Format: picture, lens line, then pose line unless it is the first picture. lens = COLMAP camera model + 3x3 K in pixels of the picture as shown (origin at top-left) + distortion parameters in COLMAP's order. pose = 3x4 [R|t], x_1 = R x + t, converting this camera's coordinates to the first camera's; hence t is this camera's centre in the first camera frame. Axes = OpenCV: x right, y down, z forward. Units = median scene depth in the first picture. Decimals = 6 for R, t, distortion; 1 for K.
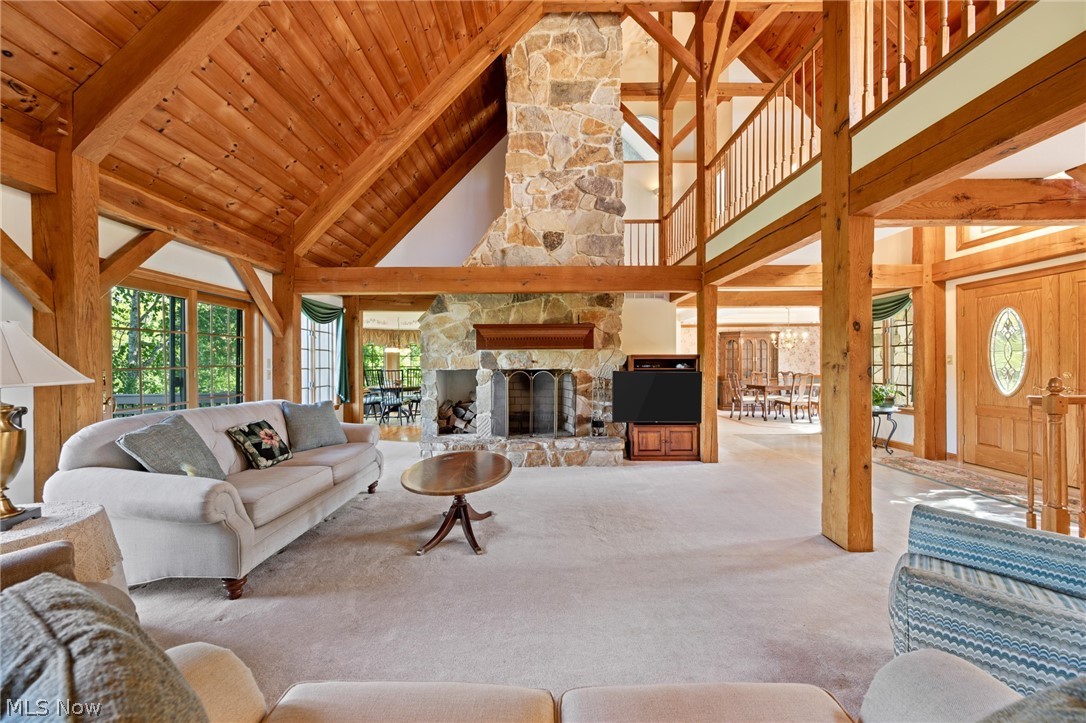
lens RADIAL K [[426.8, 0, 543.0], [0, 426.8, 364.0], [0, 0, 1]] dist [-0.001414, -0.000066]
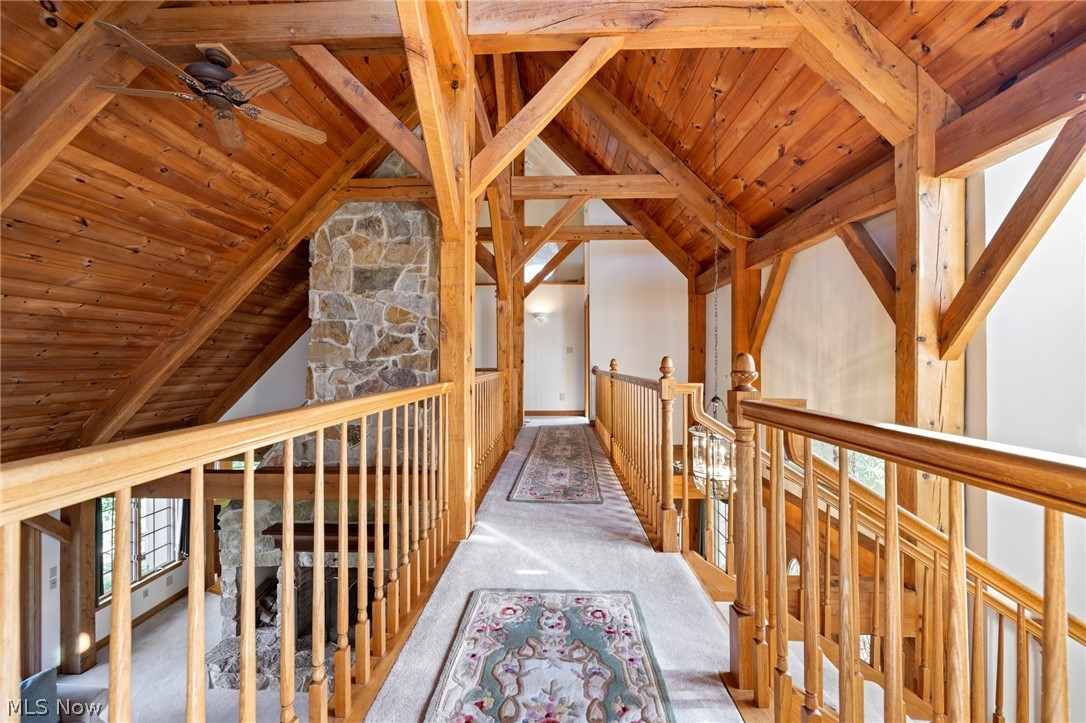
lens RADIAL K [[426.8, 0, 541.5], [0, 426.8, 357.3], [0, 0, 1]] dist [-0.001414, -0.000066]
pose [[0.999468, 0.001892, -0.032549, 0.472001], [-0.001939, 0.999997, -0.001407, -0.460770], [0.032546, 0.001469, 0.999469, 0.053364]]
